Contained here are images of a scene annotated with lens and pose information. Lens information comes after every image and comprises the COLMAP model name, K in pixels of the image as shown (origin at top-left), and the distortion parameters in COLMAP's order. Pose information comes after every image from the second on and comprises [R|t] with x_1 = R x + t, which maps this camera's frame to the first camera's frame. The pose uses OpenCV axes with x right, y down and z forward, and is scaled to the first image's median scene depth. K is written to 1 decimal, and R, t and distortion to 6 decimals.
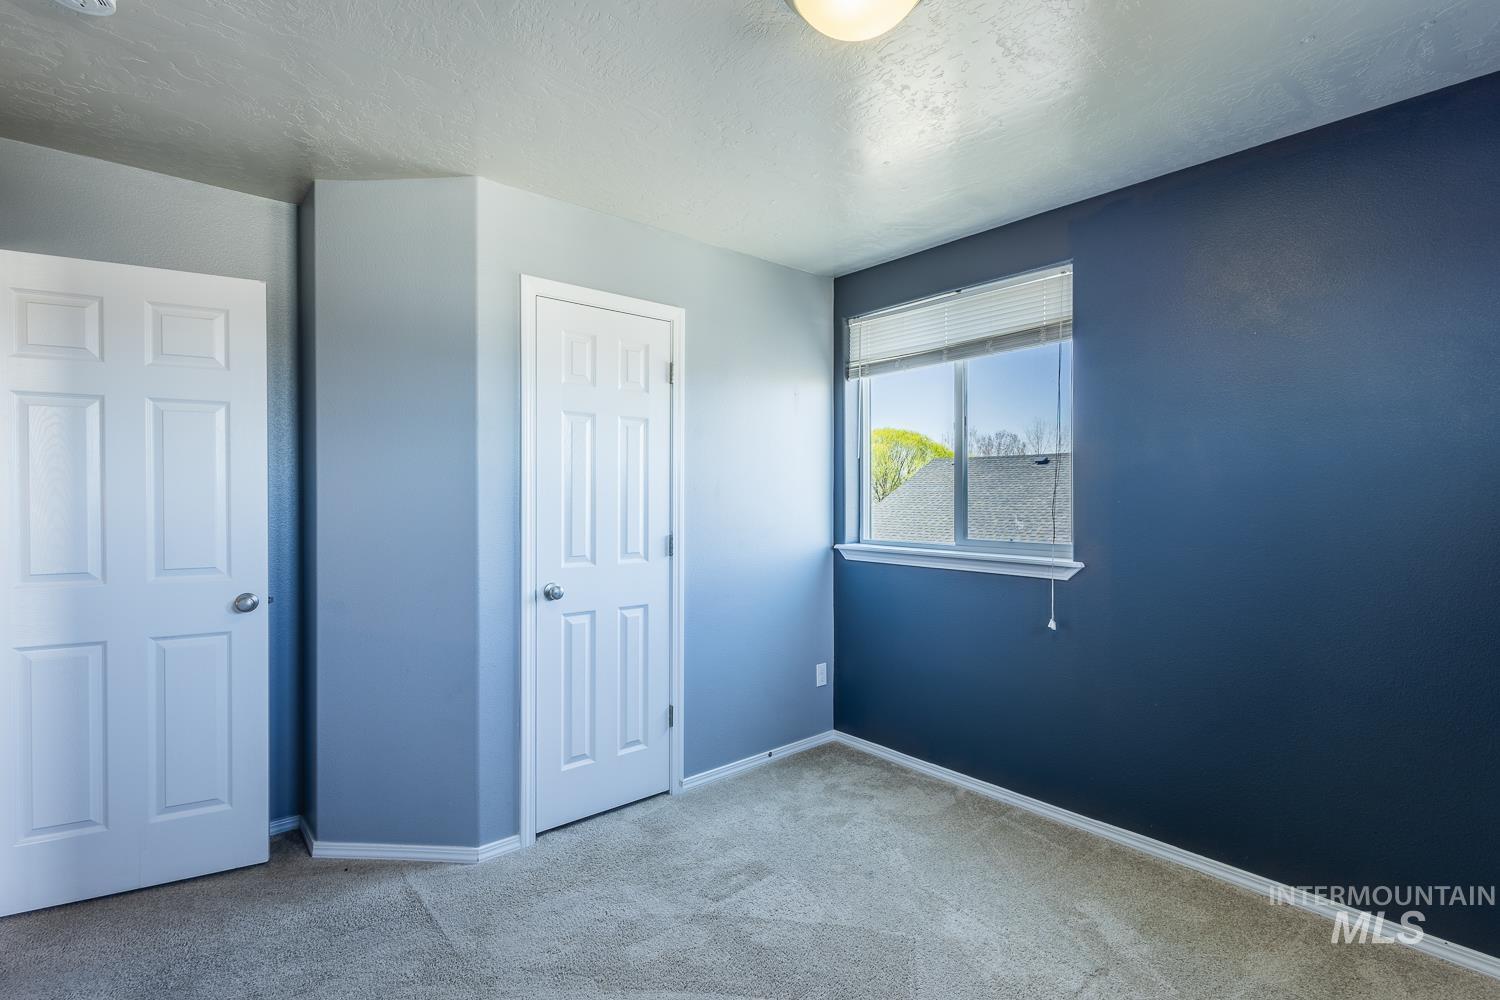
lens RADIAL K [[697.2, 0, 749.8], [0, 697.2, 500.2], [0, 0, 1]] dist [0.011609, -0.004334]
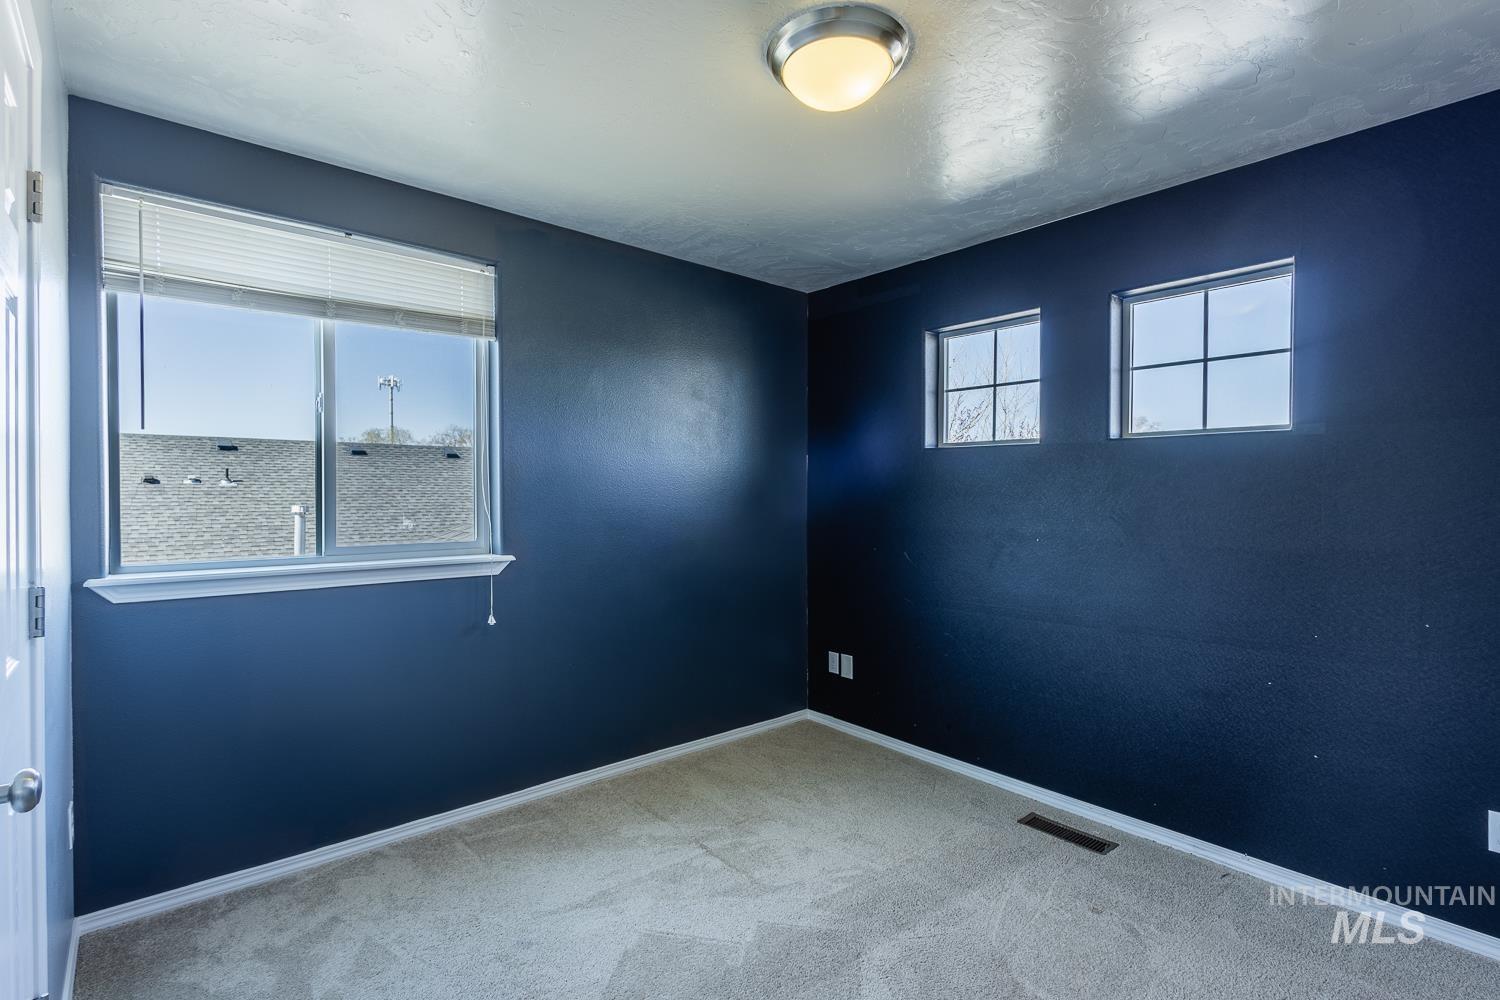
lens RADIAL K [[697.2, 0, 749.5], [0, 697.2, 497.2], [0, 0, 1]] dist [0.011609, -0.004334]
pose [[0.004465, -0.011577, 0.999923, -0.517893], [0.002698, 0.999929, 0.011565, -0.009325], [-0.999986, 0.002646, 0.004496, 0.564034]]
